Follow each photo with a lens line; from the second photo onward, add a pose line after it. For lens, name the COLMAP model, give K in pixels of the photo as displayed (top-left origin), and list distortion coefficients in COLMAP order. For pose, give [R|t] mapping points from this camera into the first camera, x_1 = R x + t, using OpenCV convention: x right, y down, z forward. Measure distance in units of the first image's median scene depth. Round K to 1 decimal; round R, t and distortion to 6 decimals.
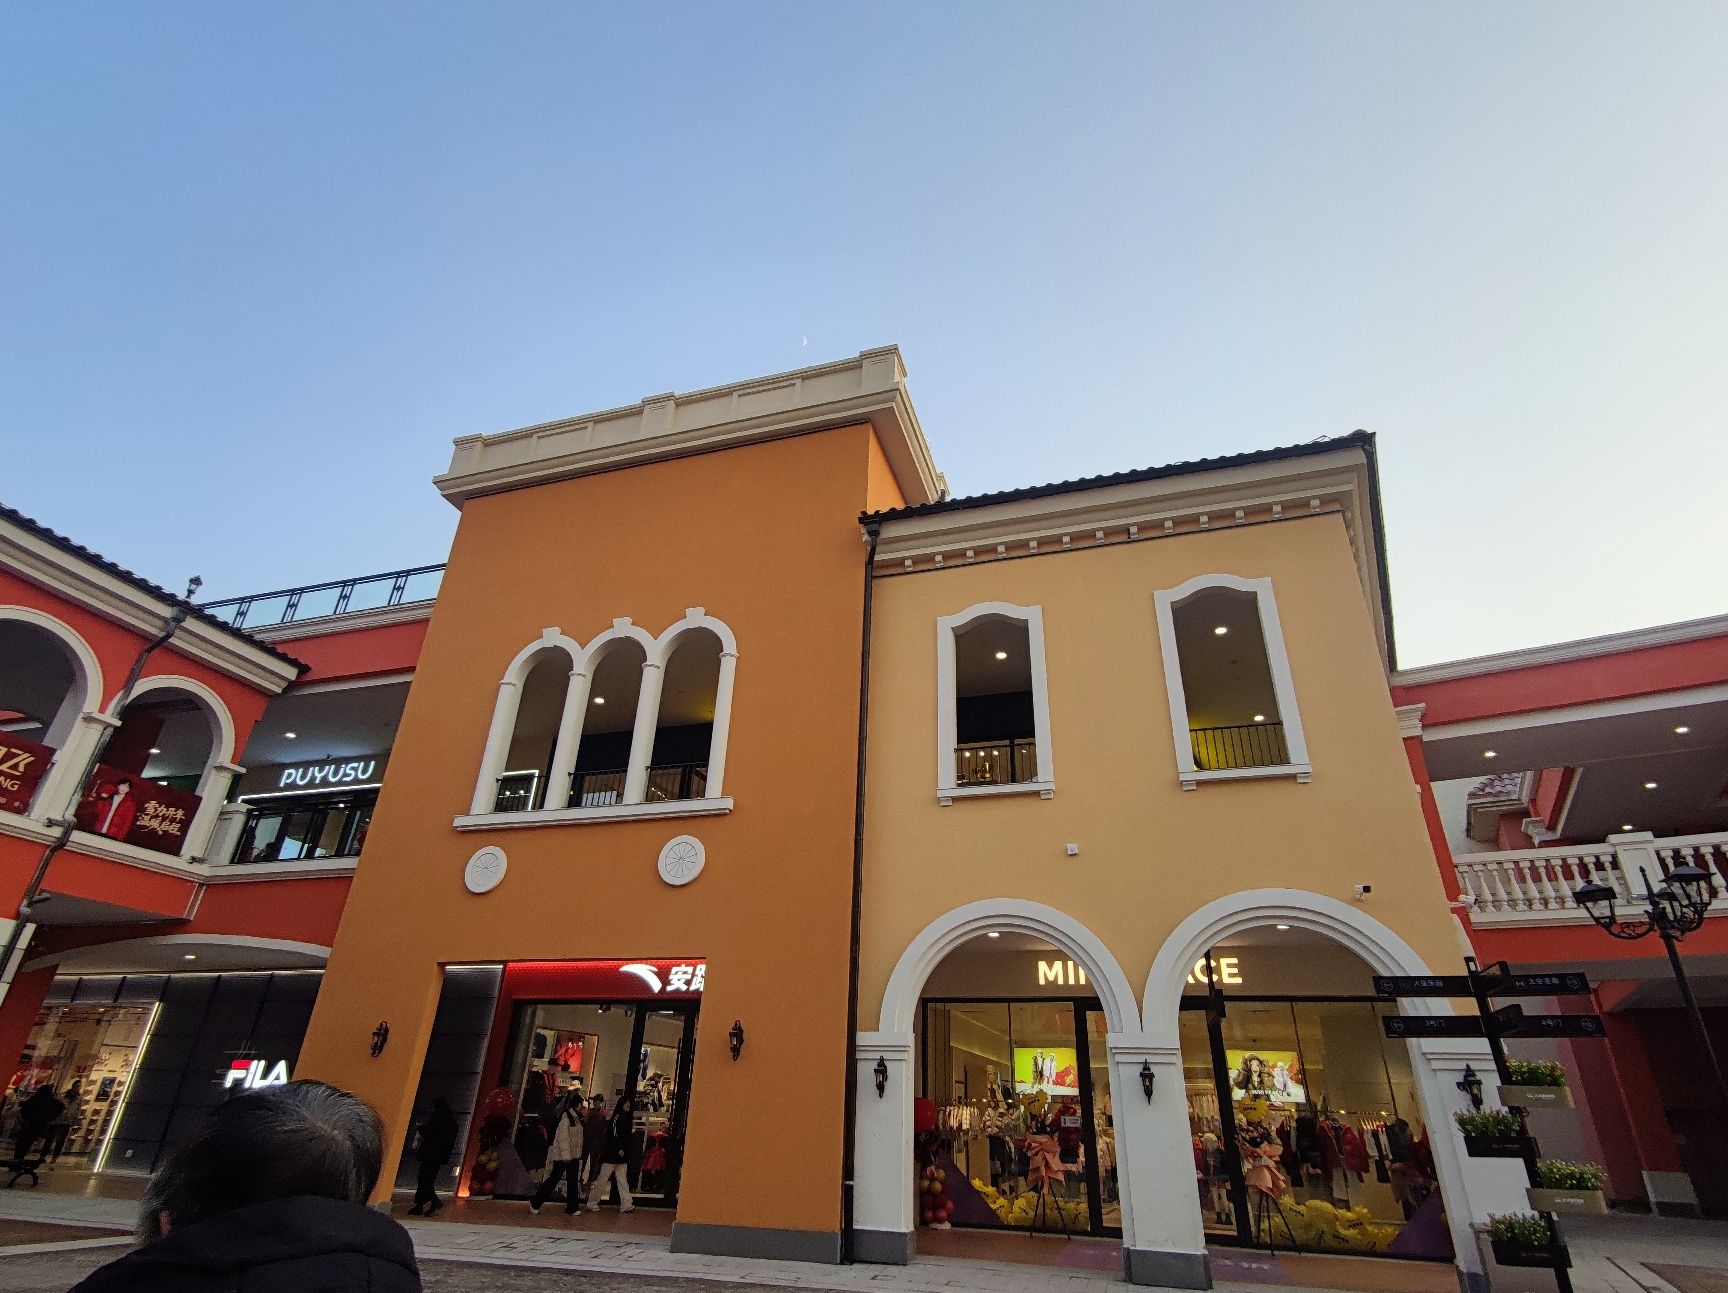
lens RADIAL K [[879.0, 0, 864.0], [0, 879.0, 646.5], [0, 0, 1]] dist [-0.001784, 0.011776]
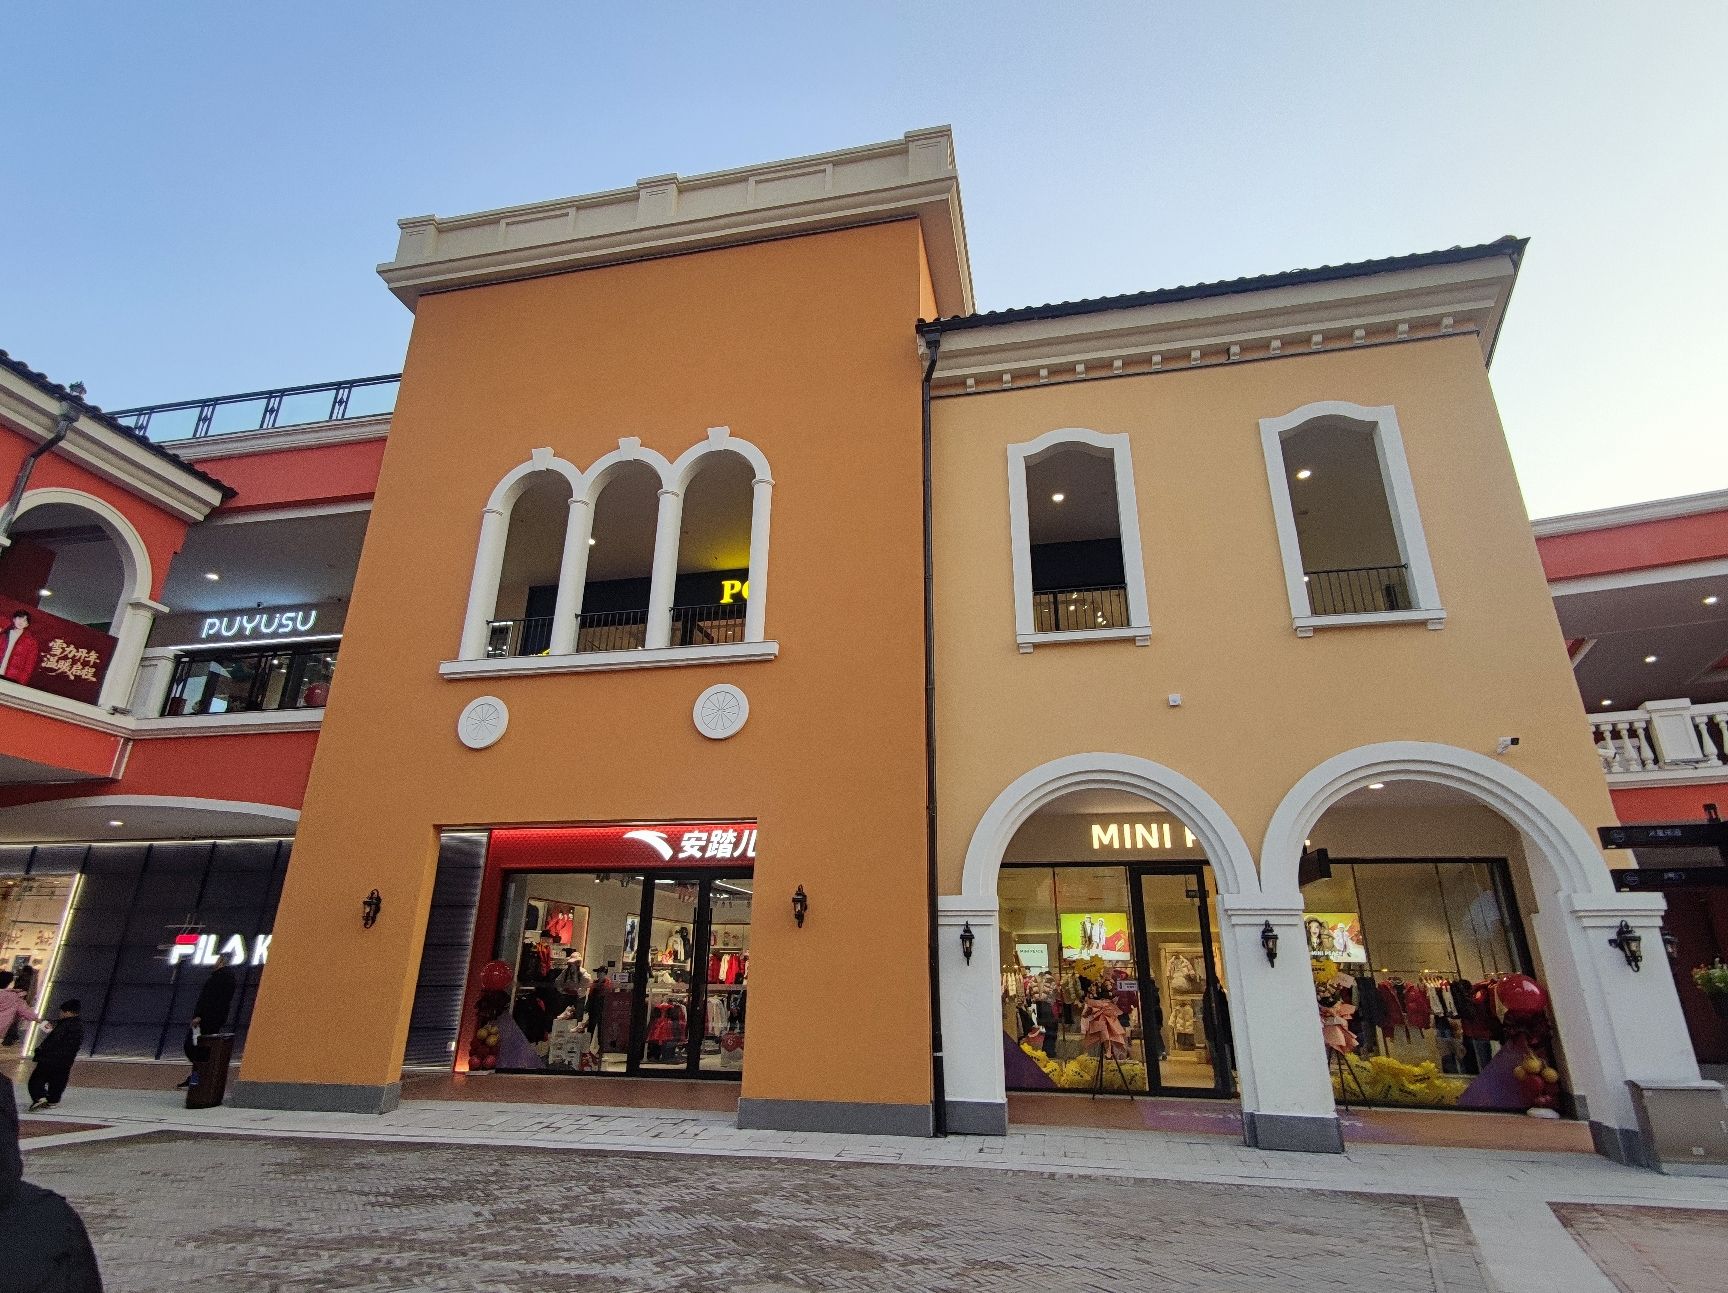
lens RADIAL K [[886.3, 0, 864.0], [0, 886.3, 646.5], [0, 0, 1]] dist [-0.005219, 0.012735]
pose [[0.996086, 0.016549, 0.086831, -0.122527], [-0.027495, 0.991595, 0.126423, 0.054547], [-0.084009, -0.128316, 0.988169, 0.107469]]
